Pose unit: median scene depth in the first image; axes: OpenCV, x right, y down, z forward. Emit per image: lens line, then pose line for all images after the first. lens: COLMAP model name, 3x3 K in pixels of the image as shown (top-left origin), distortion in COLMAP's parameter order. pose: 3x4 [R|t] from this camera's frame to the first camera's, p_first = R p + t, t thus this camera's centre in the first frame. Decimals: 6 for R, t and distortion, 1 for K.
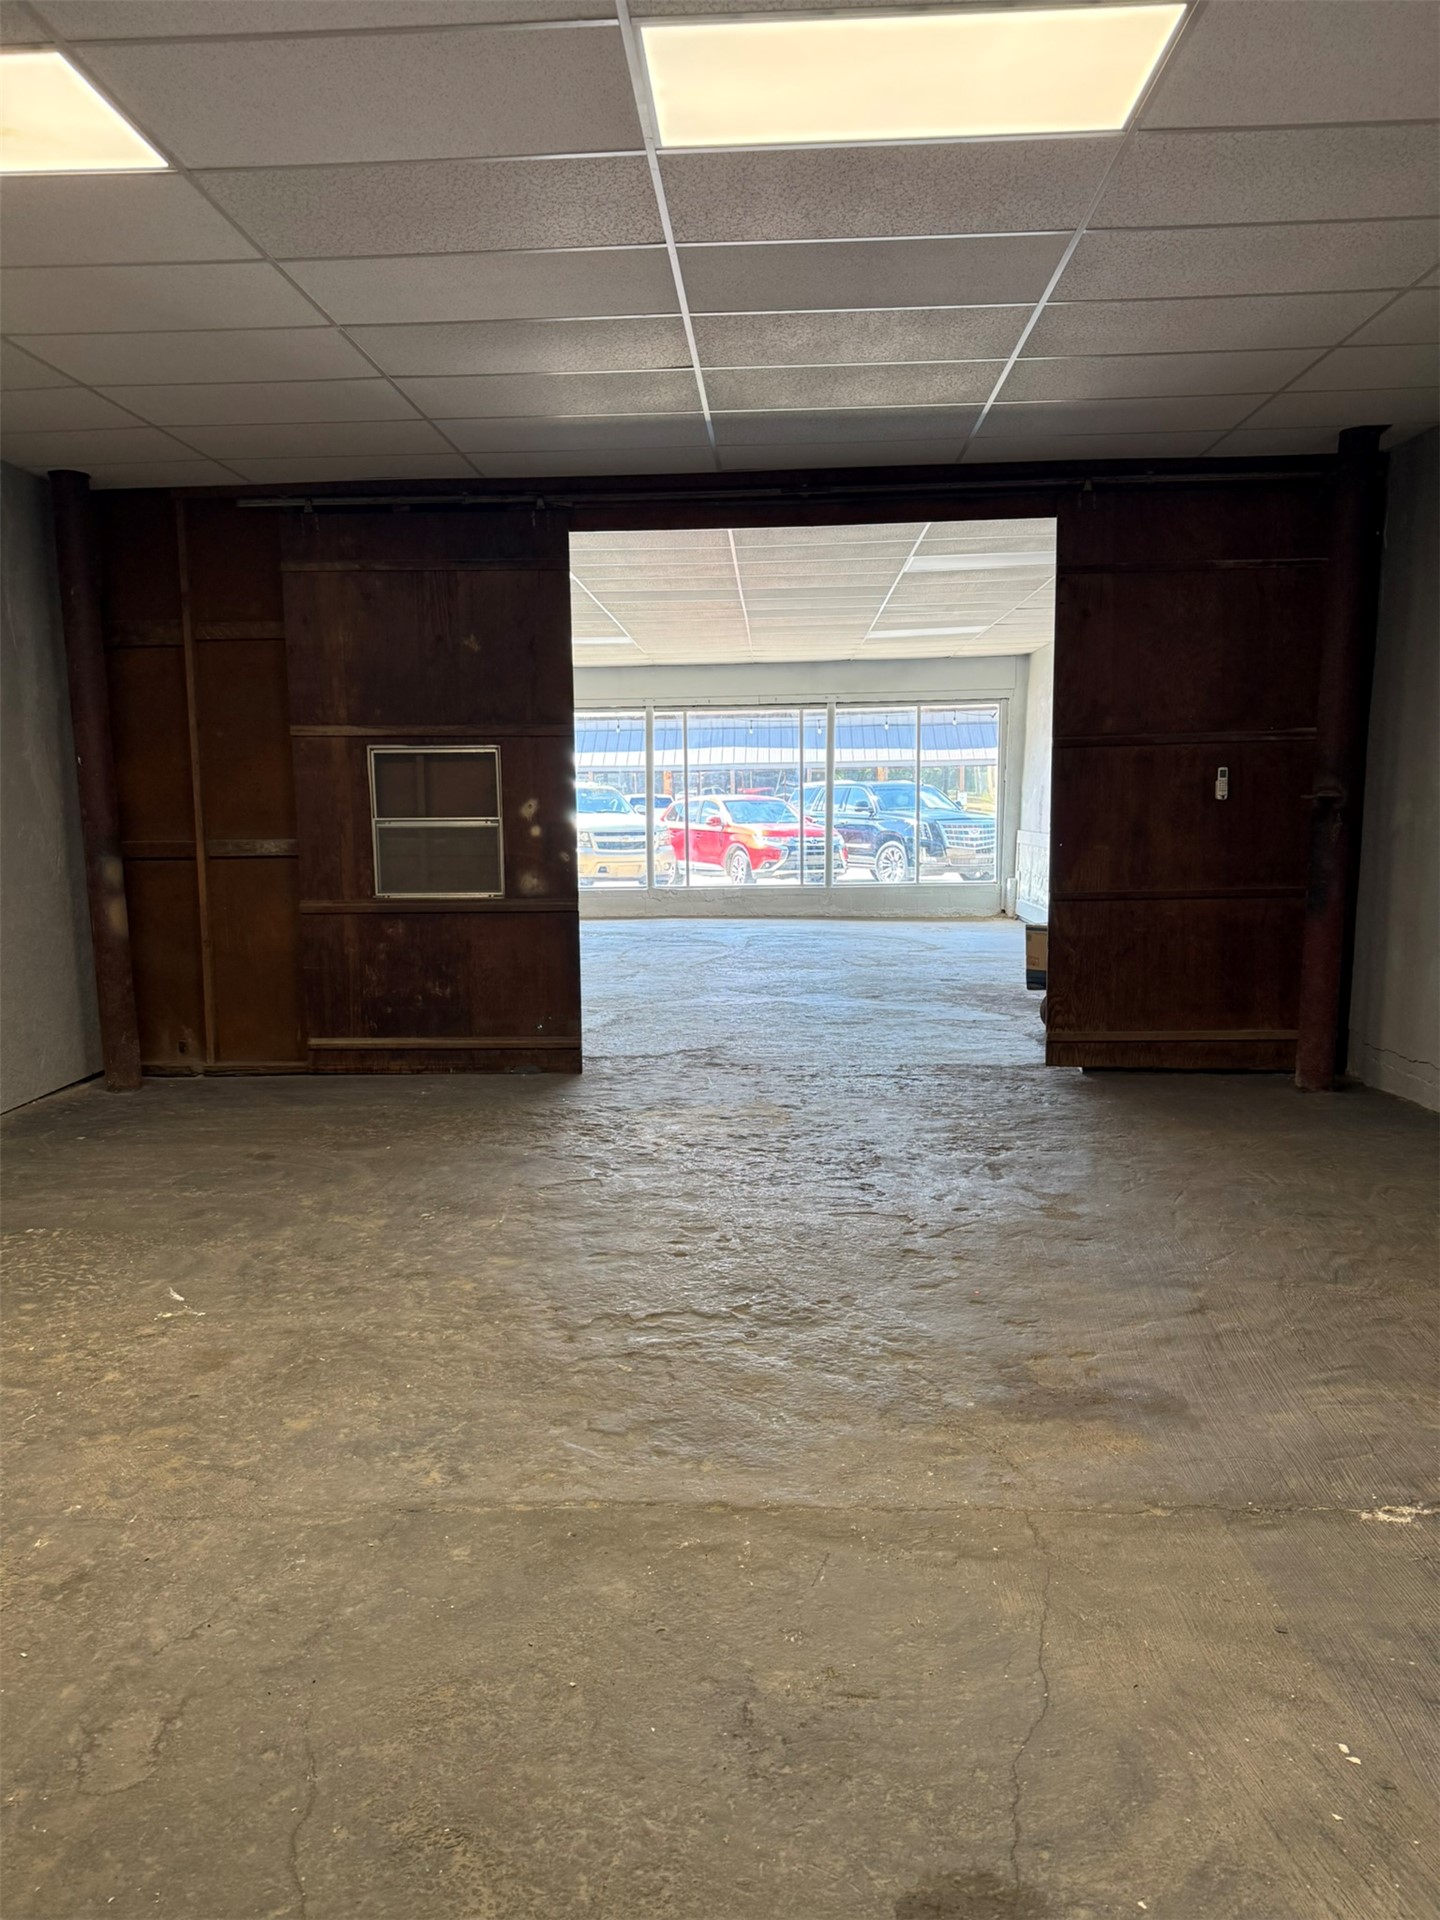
lens RADIAL K [[1353.1, 0, 719.4], [0, 1353.1, 968.6], [0, 0, 1]] dist [0.147605, -0.285525]
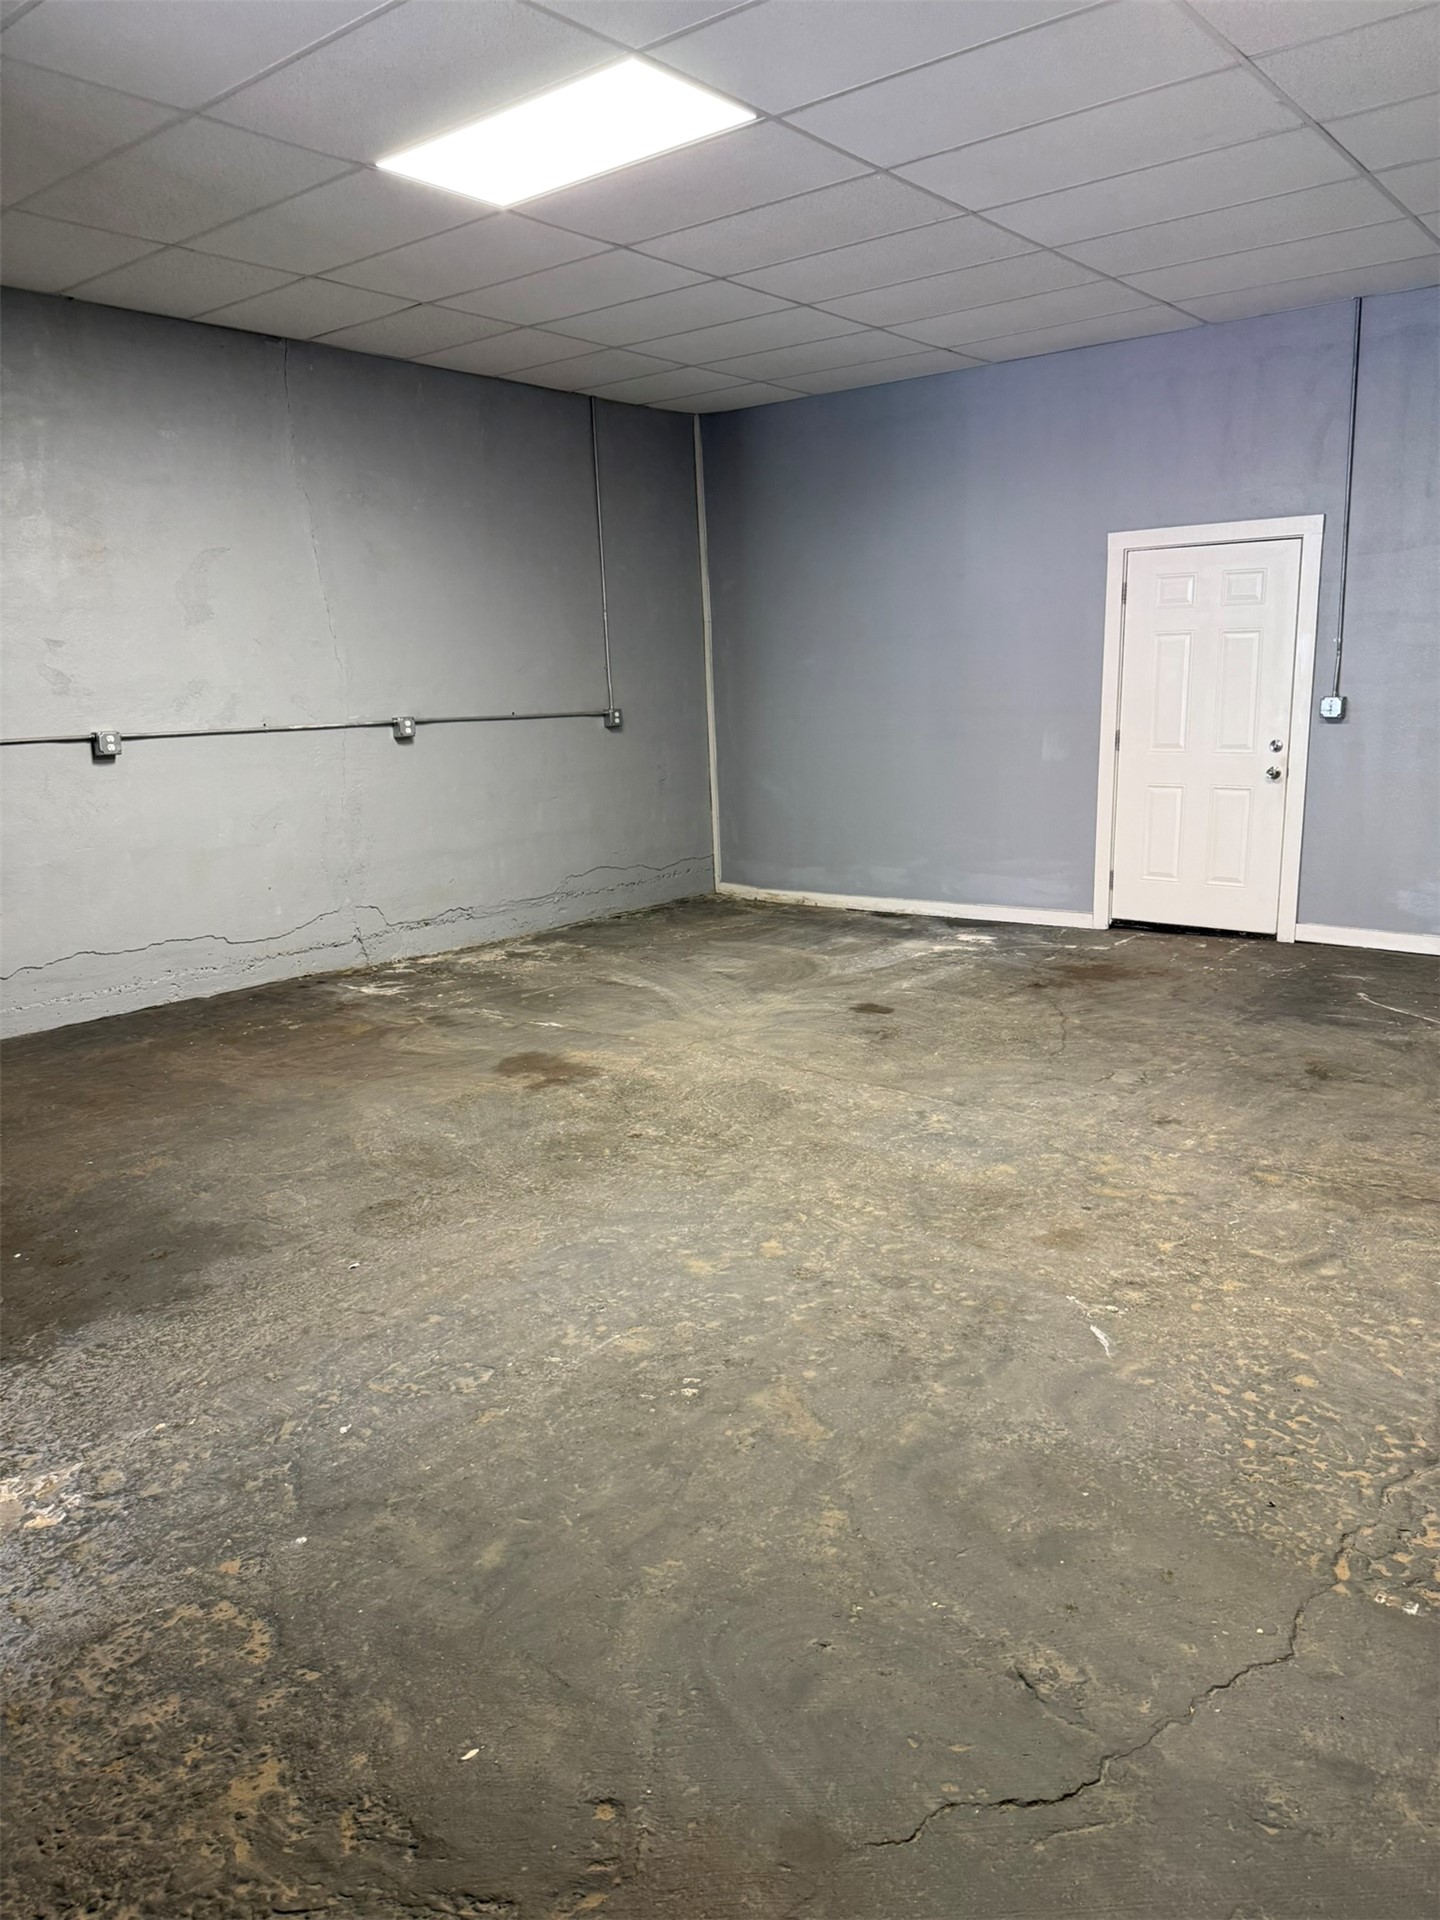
lens RADIAL K [[1353.6, 0, 711.9], [0, 1353.6, 954.6], [0, 0, 1]] dist [0.148620, -0.301136]
pose [[-0.792887, -0.082544, 0.603752, -0.392798], [0.120752, 0.949853, 0.288442, -0.114338], [-0.597284, 0.301607, -0.743159, 0.962231]]
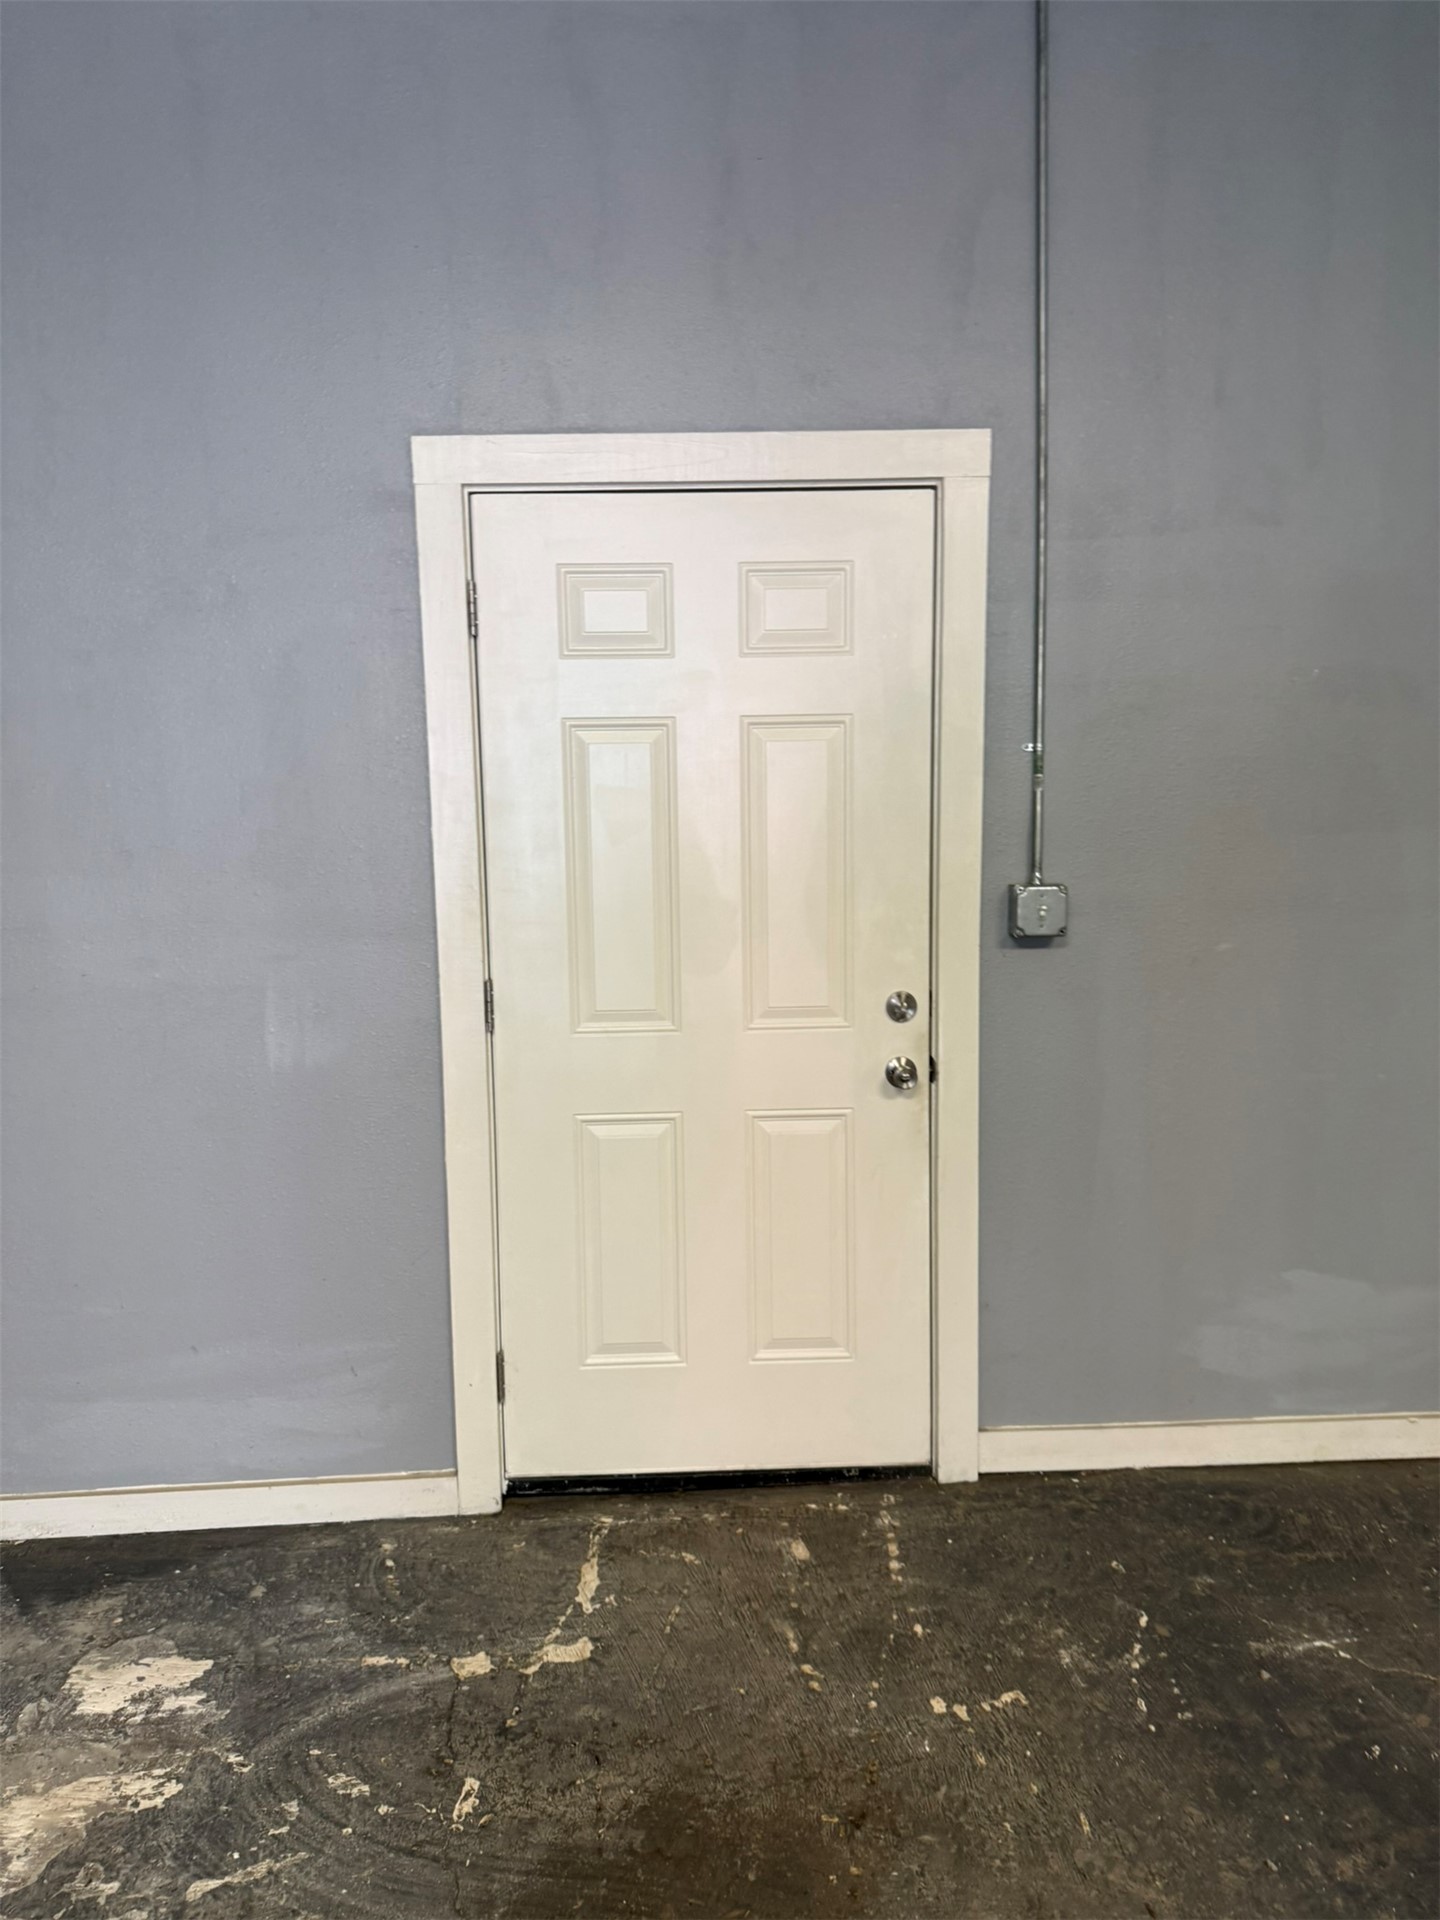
lens RADIAL K [[1385.2, 0, 720.0], [0, 1385.2, 960.0], [0, 0, 1]] dist [-0.000202, -0.000190]
pose [[-0.996766, 0.048976, -0.063702, -0.028408], [0.031461, 0.967358, 0.251452, -0.036099], [0.073938, 0.248634, -0.965771, 0.312547]]
